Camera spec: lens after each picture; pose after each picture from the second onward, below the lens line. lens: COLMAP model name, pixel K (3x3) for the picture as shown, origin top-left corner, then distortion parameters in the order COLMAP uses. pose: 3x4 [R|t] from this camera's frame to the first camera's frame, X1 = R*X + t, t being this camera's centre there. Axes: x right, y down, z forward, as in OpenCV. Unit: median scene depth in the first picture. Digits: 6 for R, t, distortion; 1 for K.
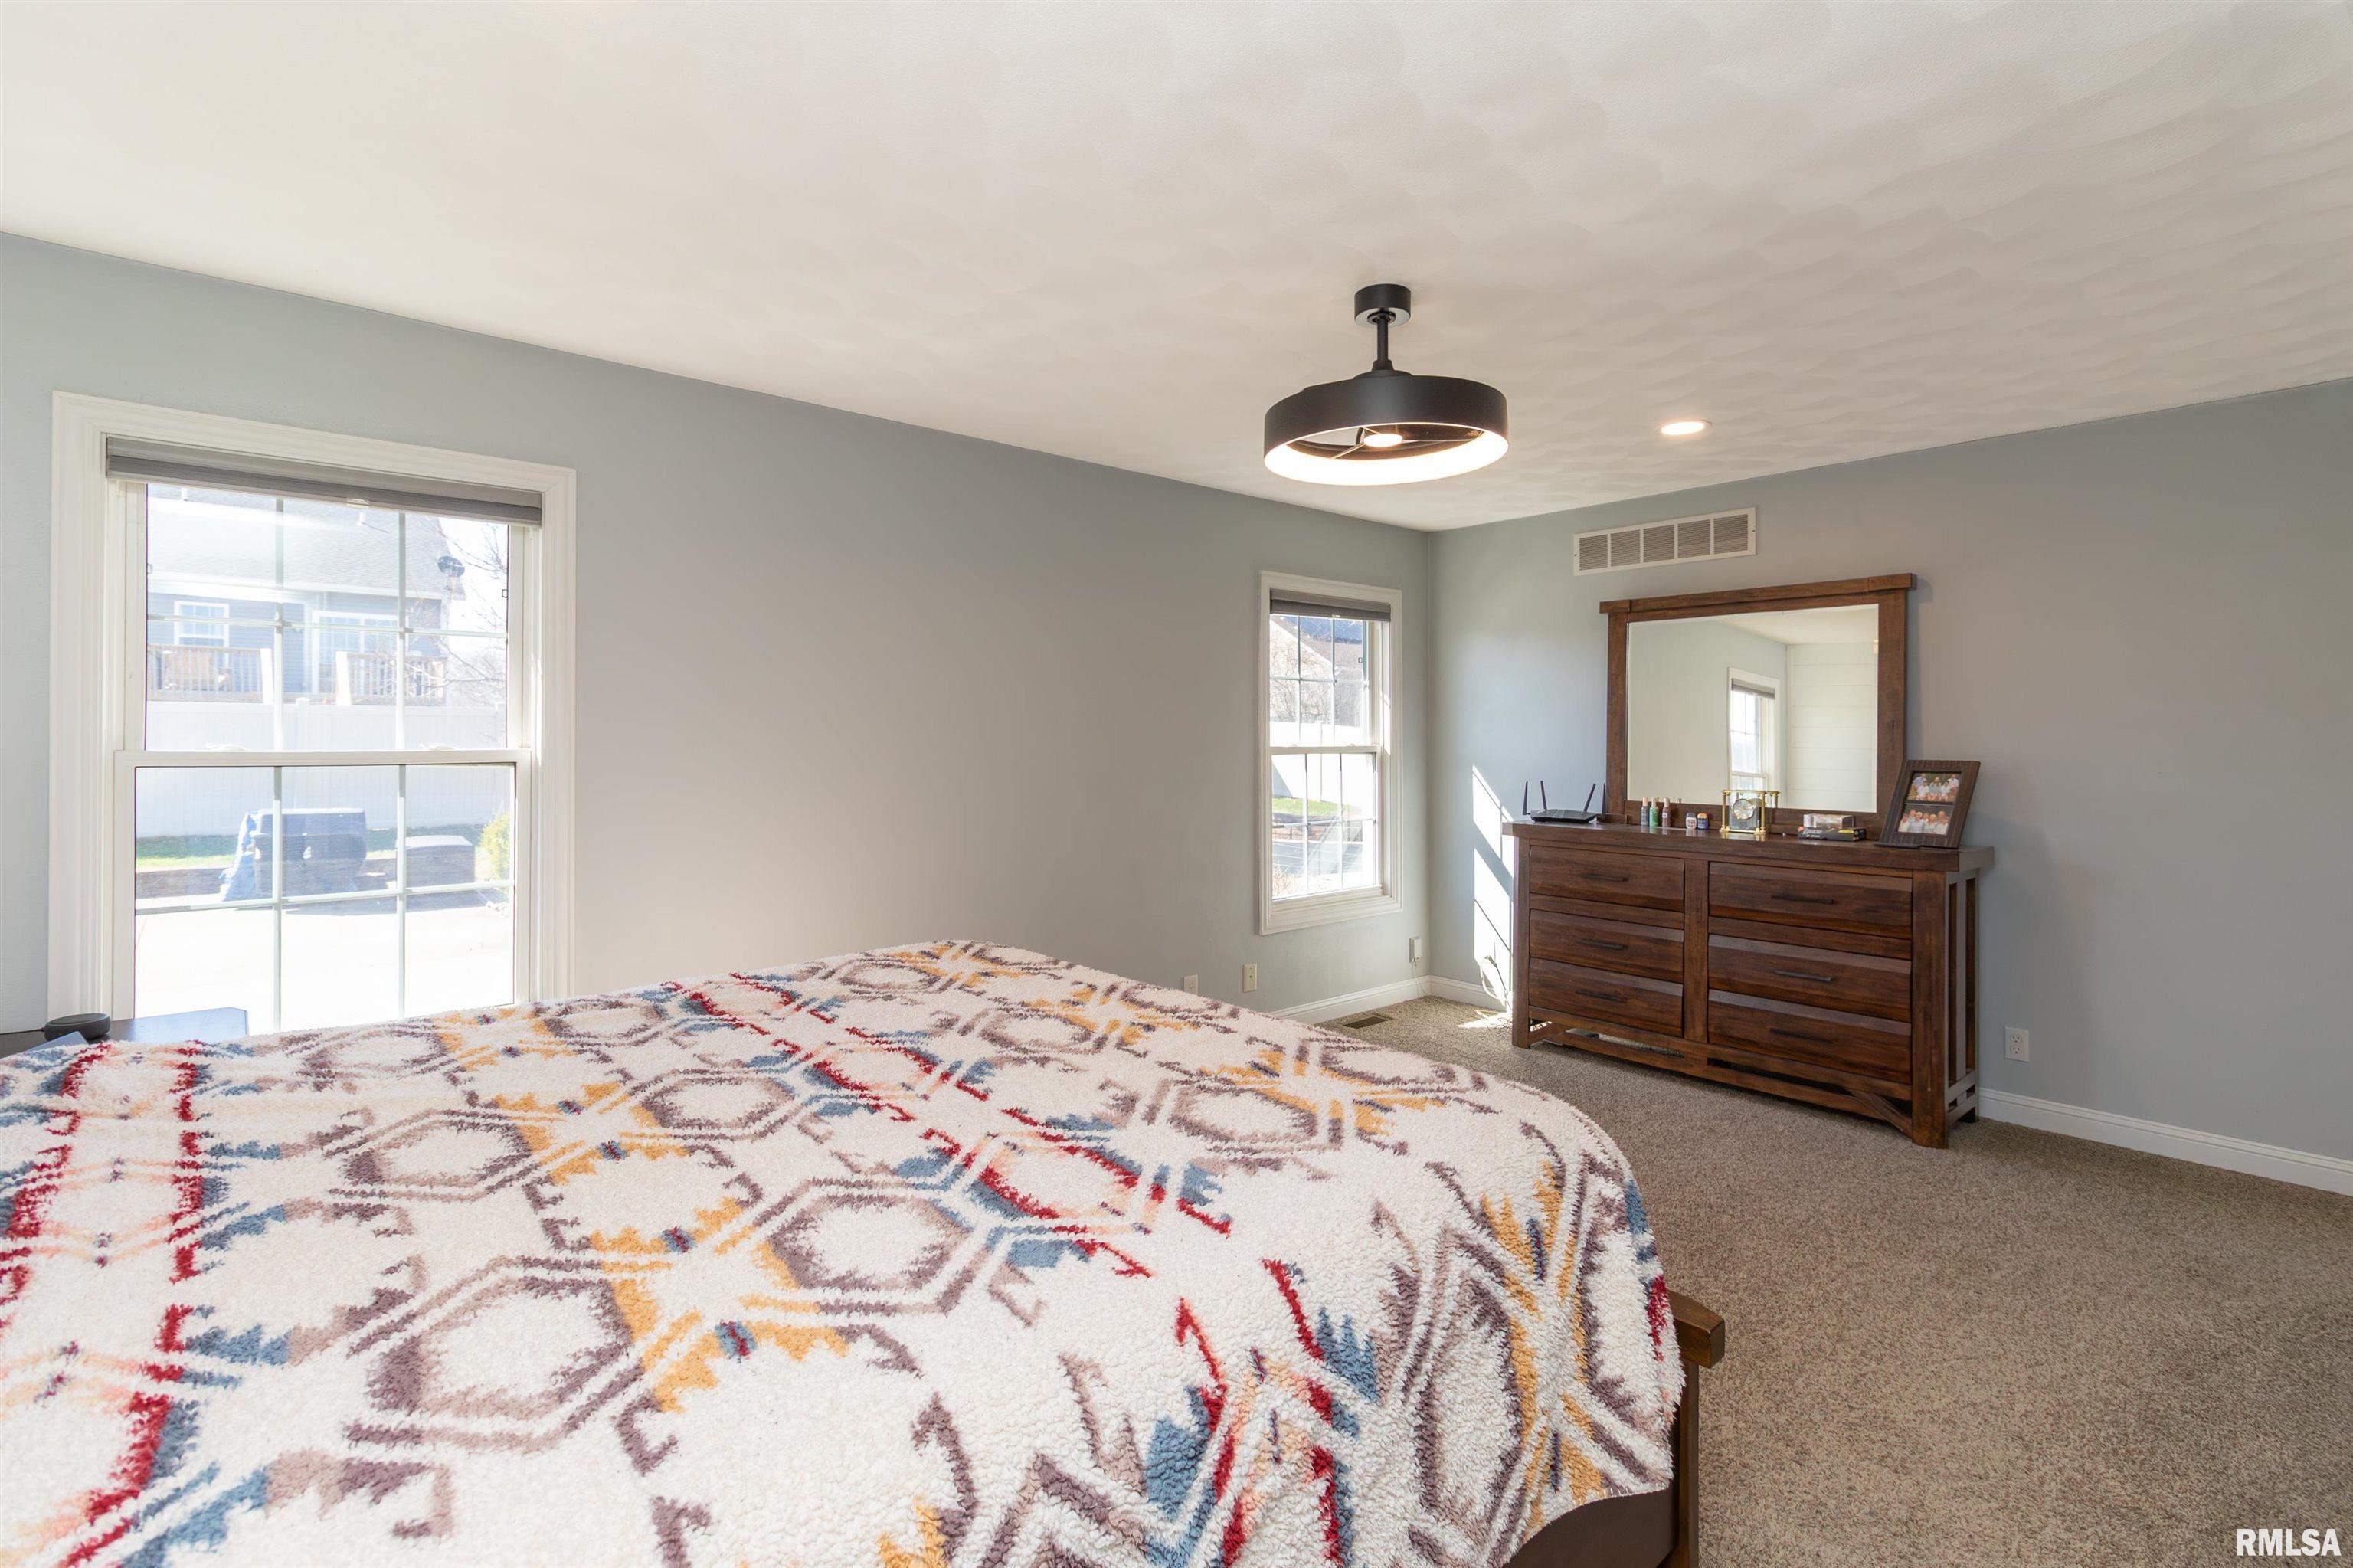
lens RADIAL K [[1083.3, 0, 1168.3], [0, 1083.3, 765.0], [0, 0, 1]] dist [0.001623, 0.000907]
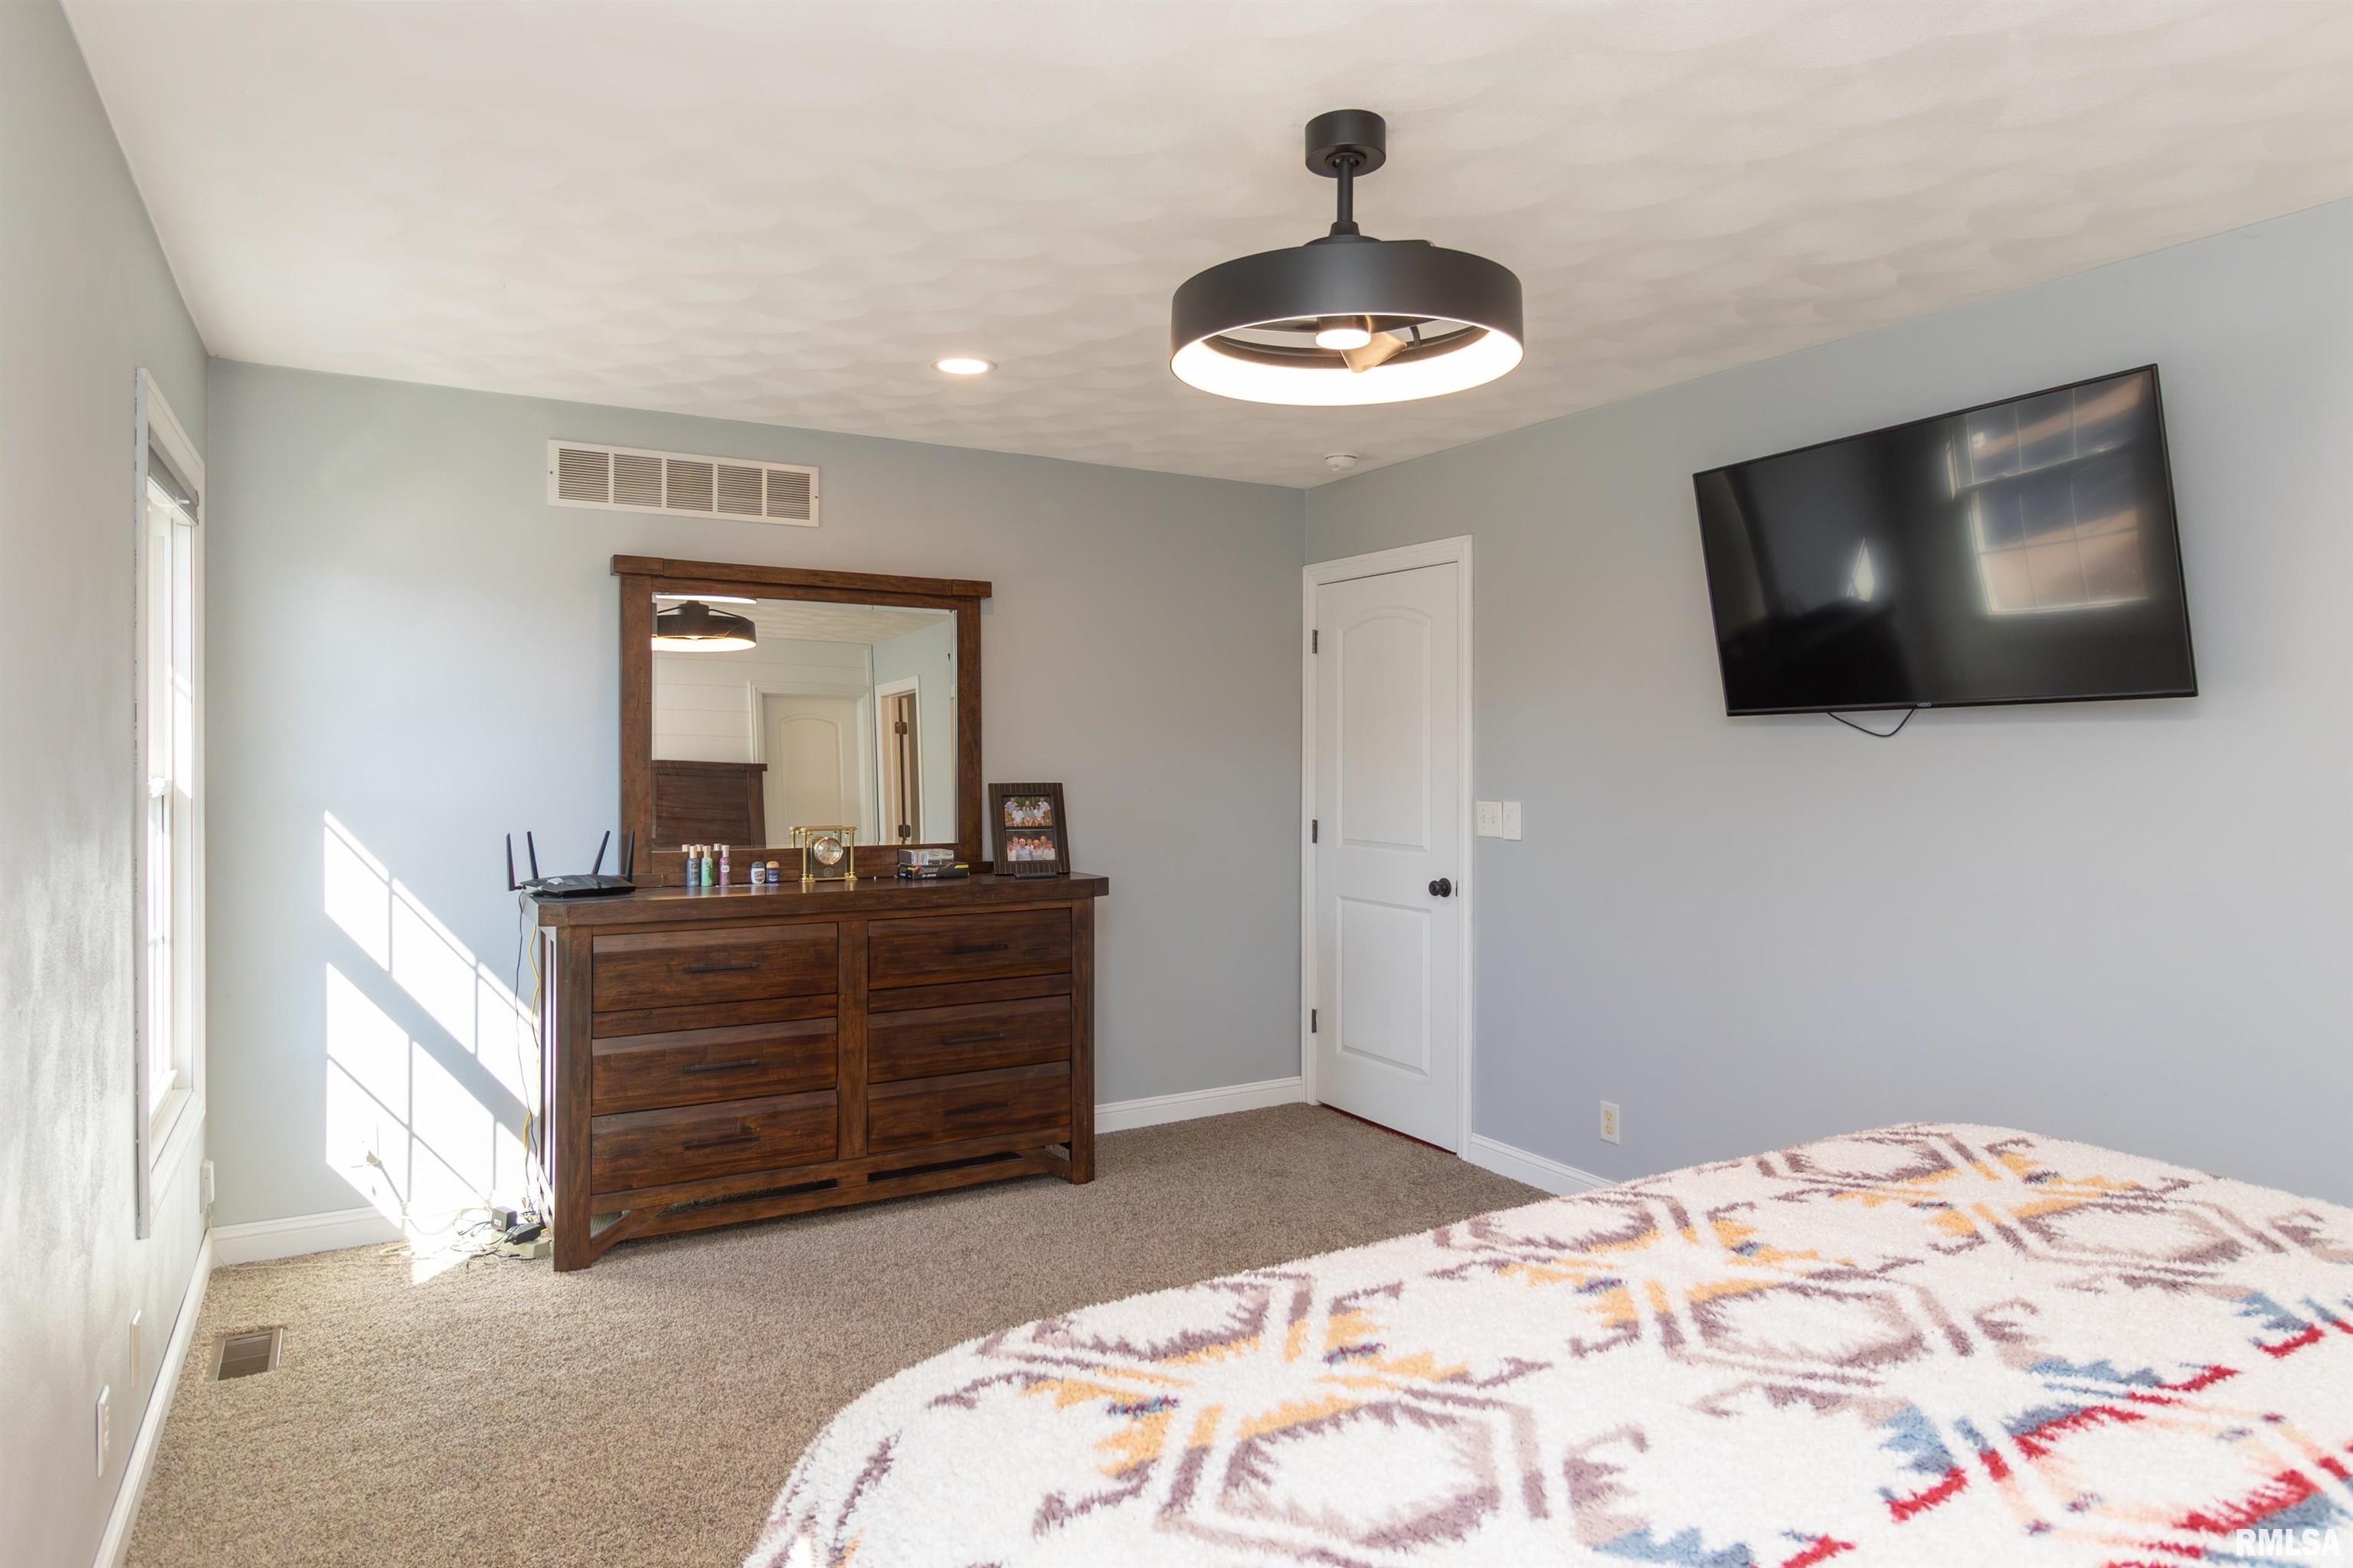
lens RADIAL K [[1379.7, 0, 1177.7], [0, 1379.7, 779.9], [0, 0, 1]] dist [-0.001875, -0.001340]
pose [[0.190305, -0.021340, 0.981493, -0.433187], [0.023788, 0.999570, 0.017121, -0.023688], [-0.981437, 0.020090, 0.190731, 0.606905]]
